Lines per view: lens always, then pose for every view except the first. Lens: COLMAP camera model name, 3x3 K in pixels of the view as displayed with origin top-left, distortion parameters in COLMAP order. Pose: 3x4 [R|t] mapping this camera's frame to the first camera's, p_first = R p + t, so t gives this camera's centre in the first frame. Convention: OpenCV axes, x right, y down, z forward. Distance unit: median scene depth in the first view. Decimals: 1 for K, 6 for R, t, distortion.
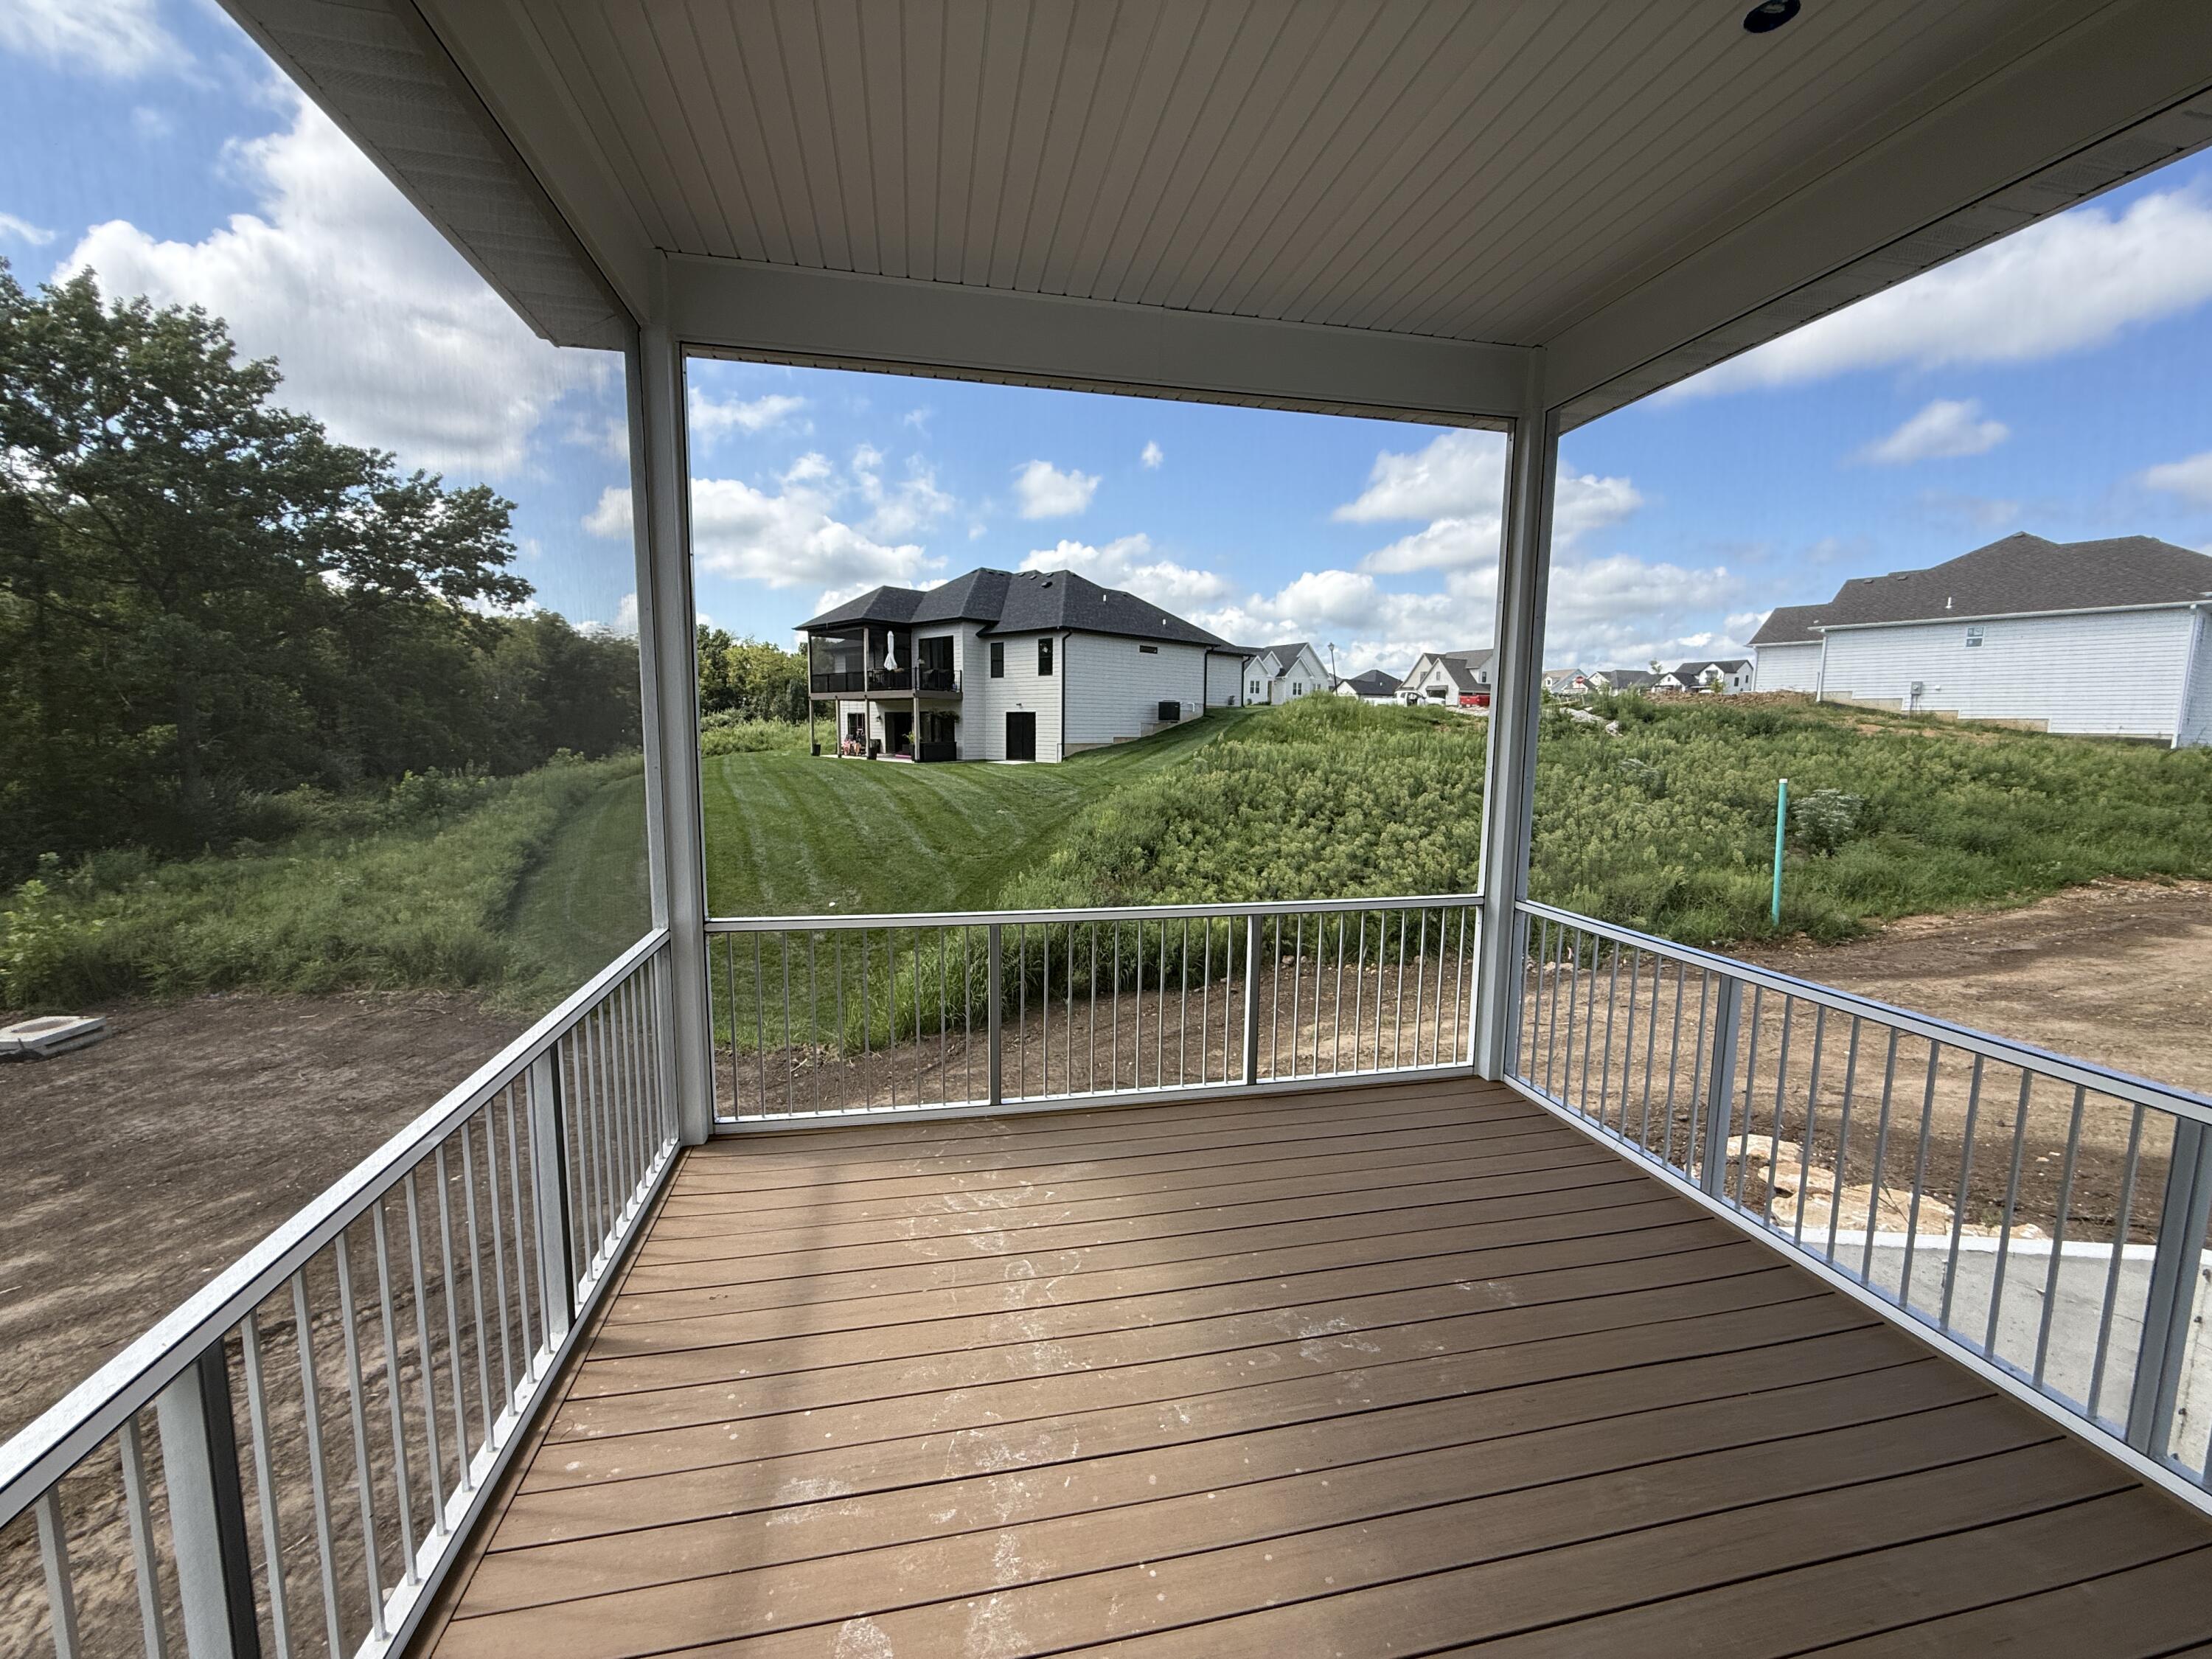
lens RADIAL K [[886.3, 0, 1109.2], [0, 886.3, 827.5], [0, 0, 1]] dist [0.000860, 0.000134]
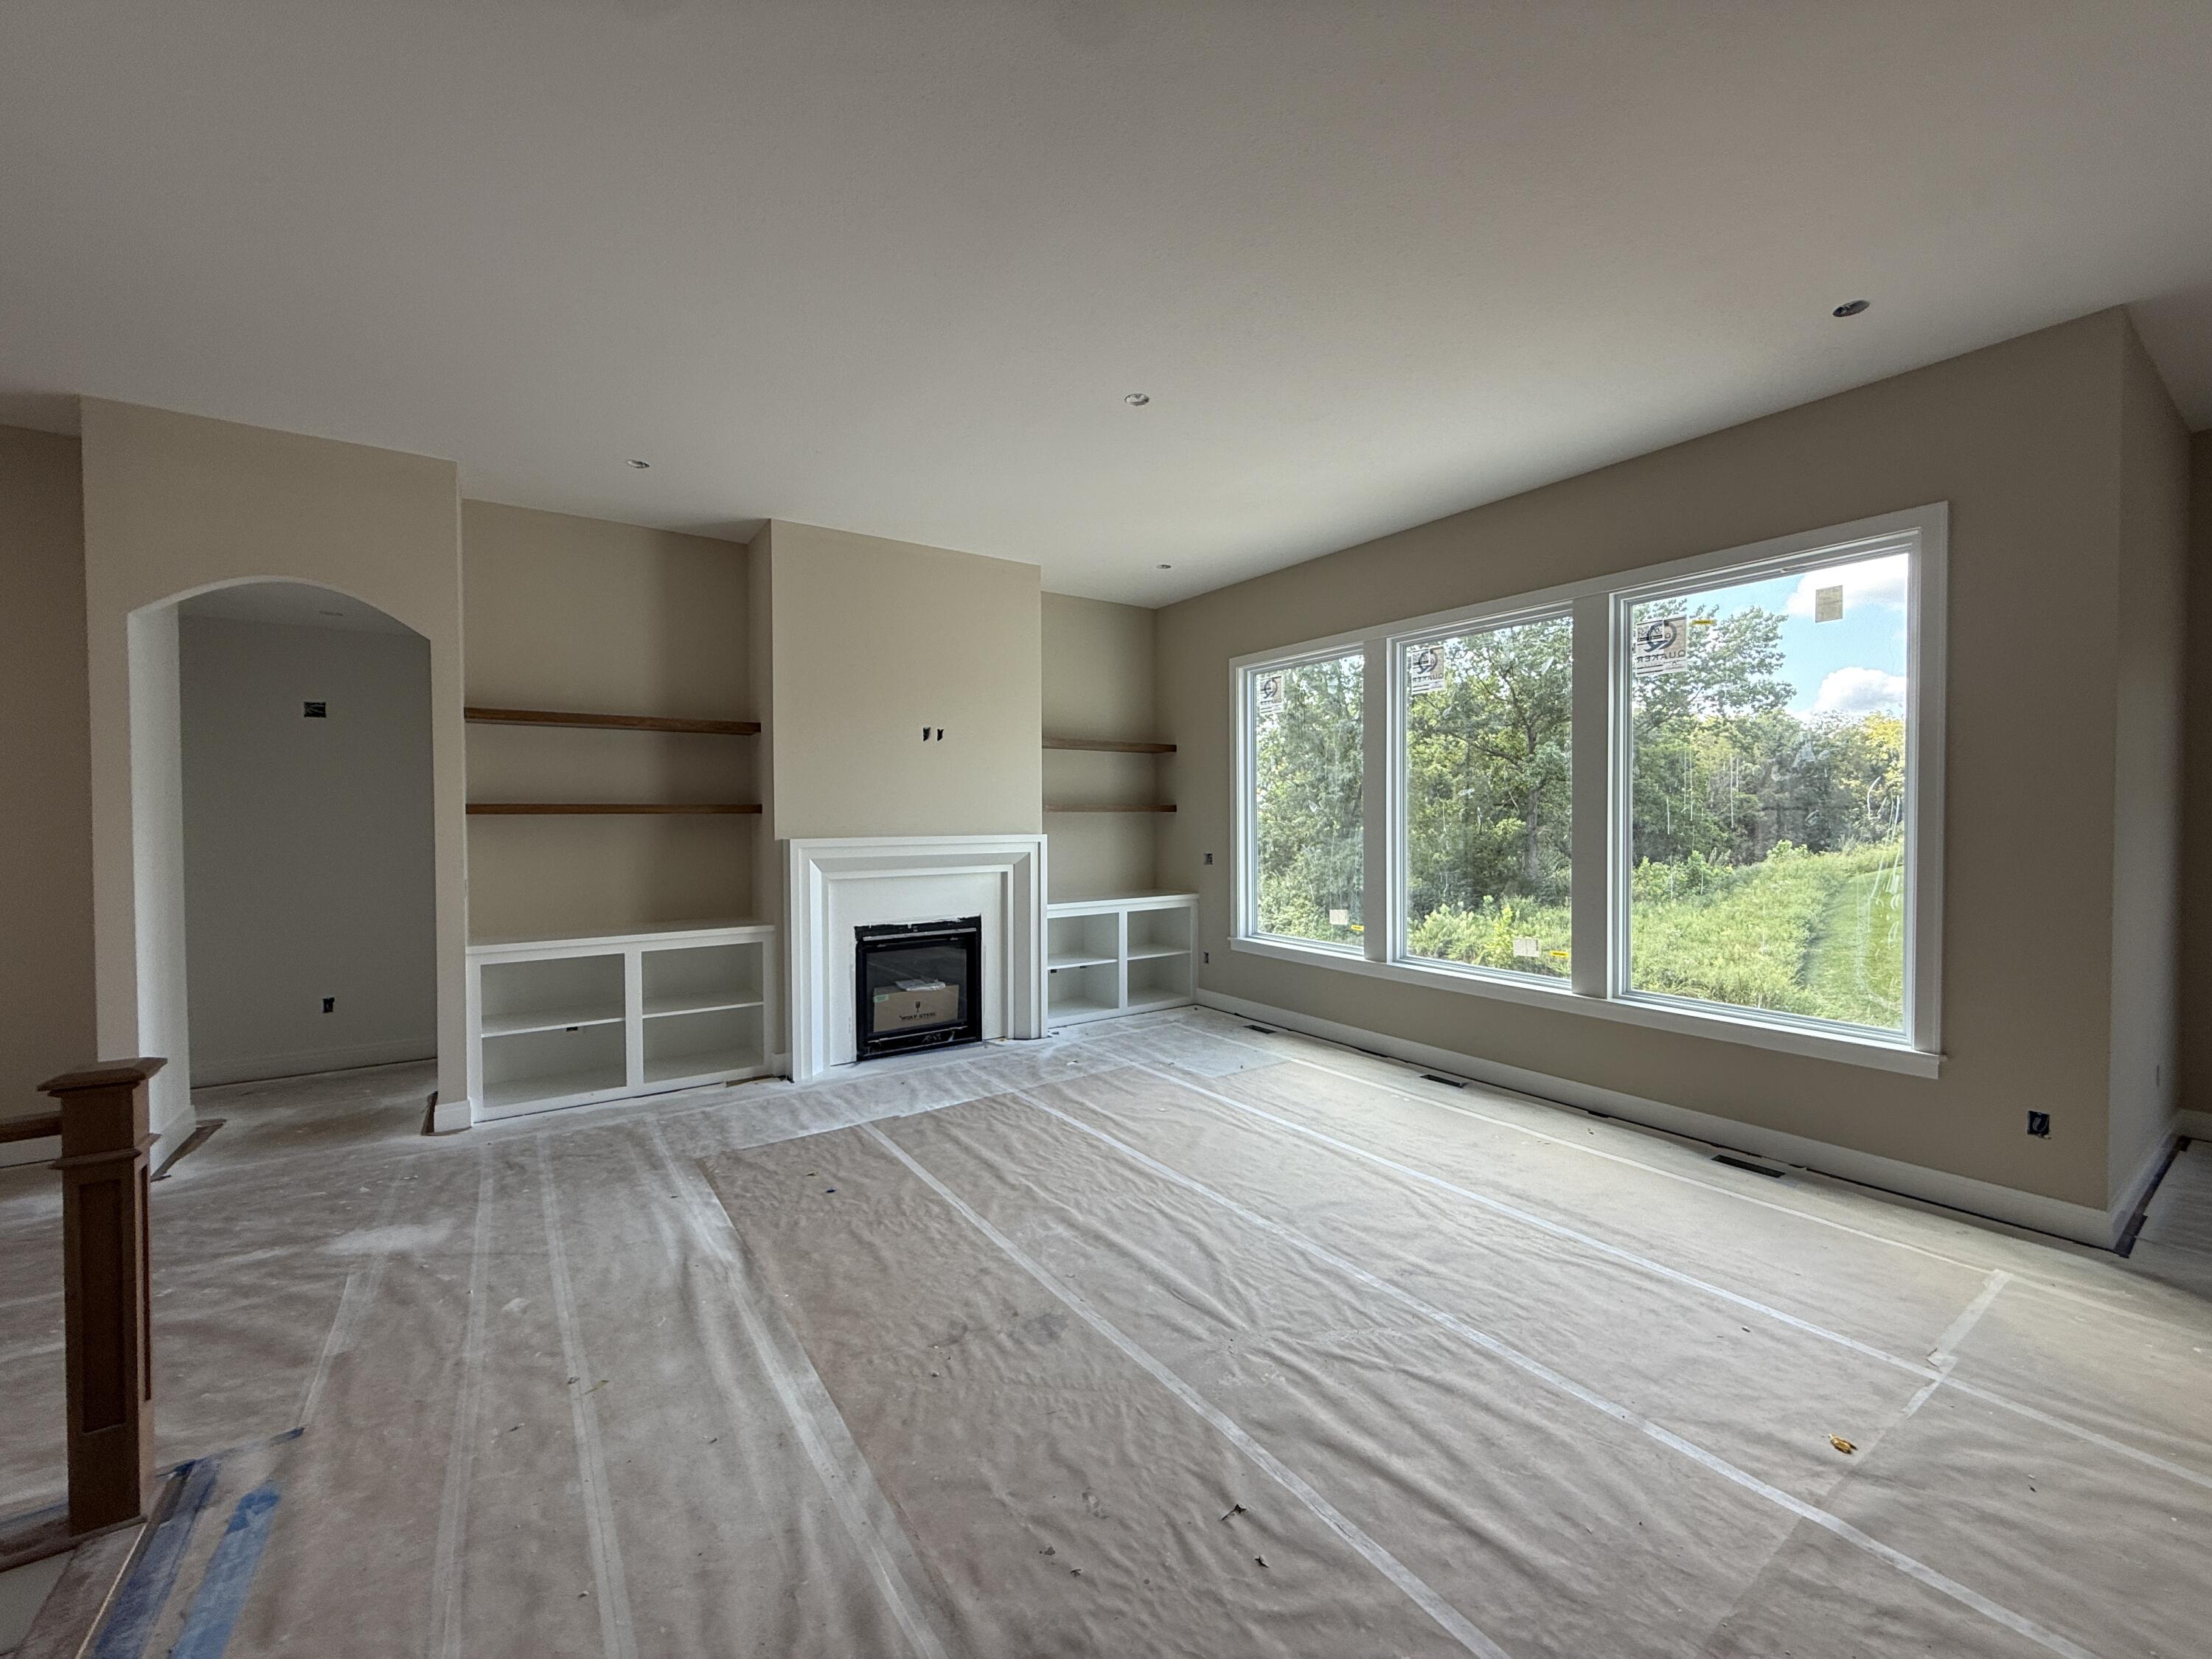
lens RADIAL K [[886.3, 0, 1103.3], [0, 886.3, 824.9], [0, 0, 1]] dist [0.000860, 0.000134]
pose [[0.380685, -0.000830, -0.924704, 0.027135], [-0.100765, 0.994007, -0.042376, 0.024211], [0.919198, 0.109309, 0.378320, -0.170942]]
